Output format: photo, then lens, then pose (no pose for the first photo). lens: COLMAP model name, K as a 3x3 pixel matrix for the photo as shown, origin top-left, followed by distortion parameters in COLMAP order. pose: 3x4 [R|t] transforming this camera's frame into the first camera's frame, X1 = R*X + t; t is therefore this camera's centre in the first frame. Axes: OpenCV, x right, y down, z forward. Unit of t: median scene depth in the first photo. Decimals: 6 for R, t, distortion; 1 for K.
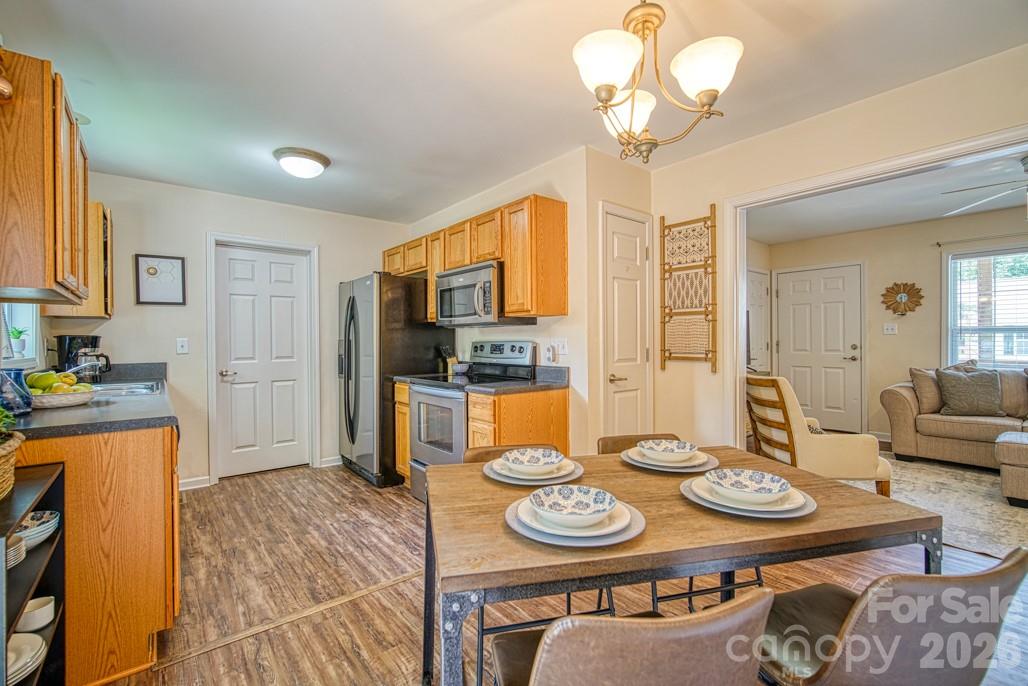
lens RADIAL K [[447.6, 0, 512.0], [0, 447.6, 340.6], [0, 0, 1]] dist [-0.012463, 0.000194]
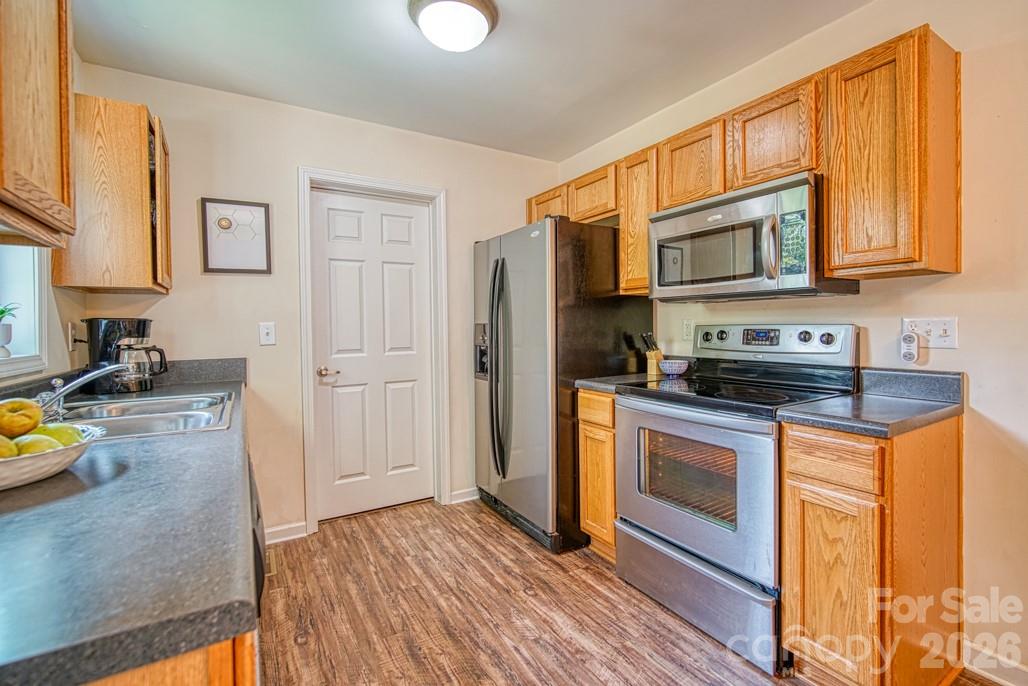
lens RADIAL K [[460.1, 0, 527.0], [0, 460.1, 330.4], [0, 0, 1]] dist [-0.013781, 0.000156]
pose [[0.992453, -0.003855, -0.122561, -0.259090], [0.005286, 0.999922, 0.011353, 0.001445], [0.122508, -0.011916, 0.992396, 0.350314]]
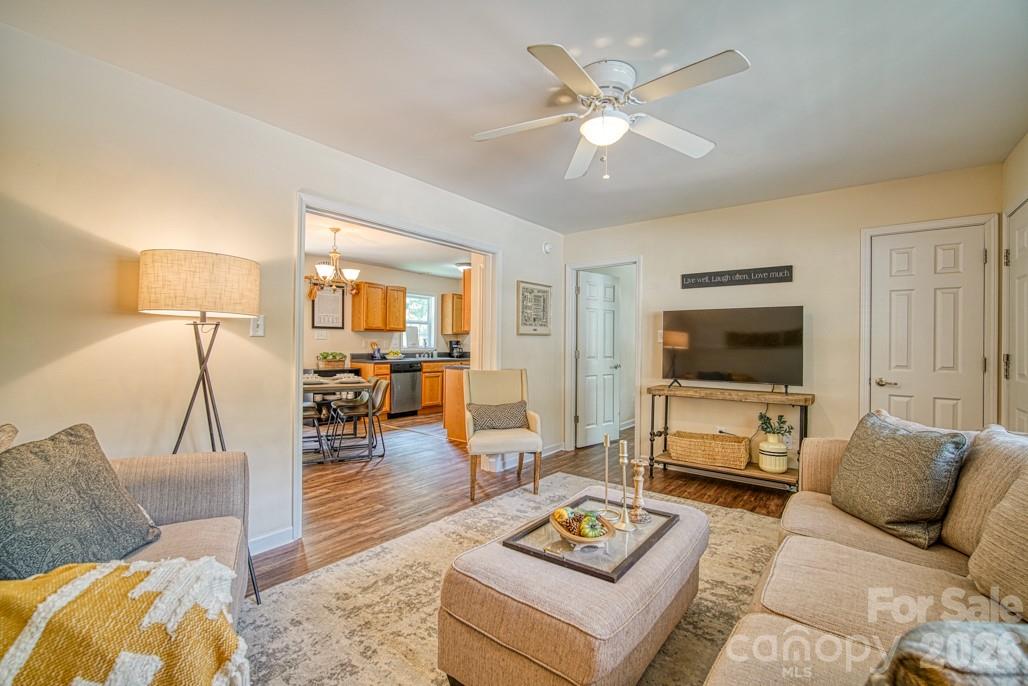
lens RADIAL K [[447.6, 0, 512.0], [0, 447.6, 340.6], [0, 0, 1]] dist [-0.012463, 0.000194]
pose [[0.227742, 0.004647, -0.973710, 1.585297], [-0.015150, 0.999884, 0.001229, -0.018137], [0.973604, 0.014472, 0.227786, 0.602636]]
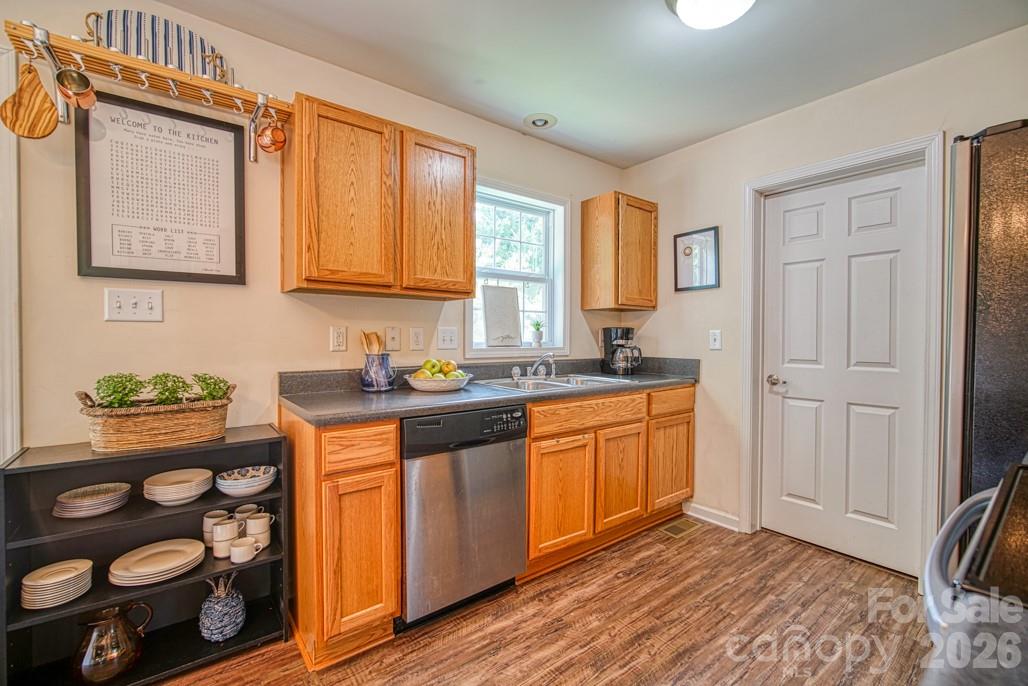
lens RADIAL K [[447.6, 0, 512.0], [0, 447.6, 340.6], [0, 0, 1]] dist [-0.012463, 0.000194]
pose [[-0.021273, 0.018565, -0.999601, 0.055065], [-0.004498, 0.999816, 0.018664, 0.000615], [0.999764, 0.004893, -0.021185, 0.660635]]
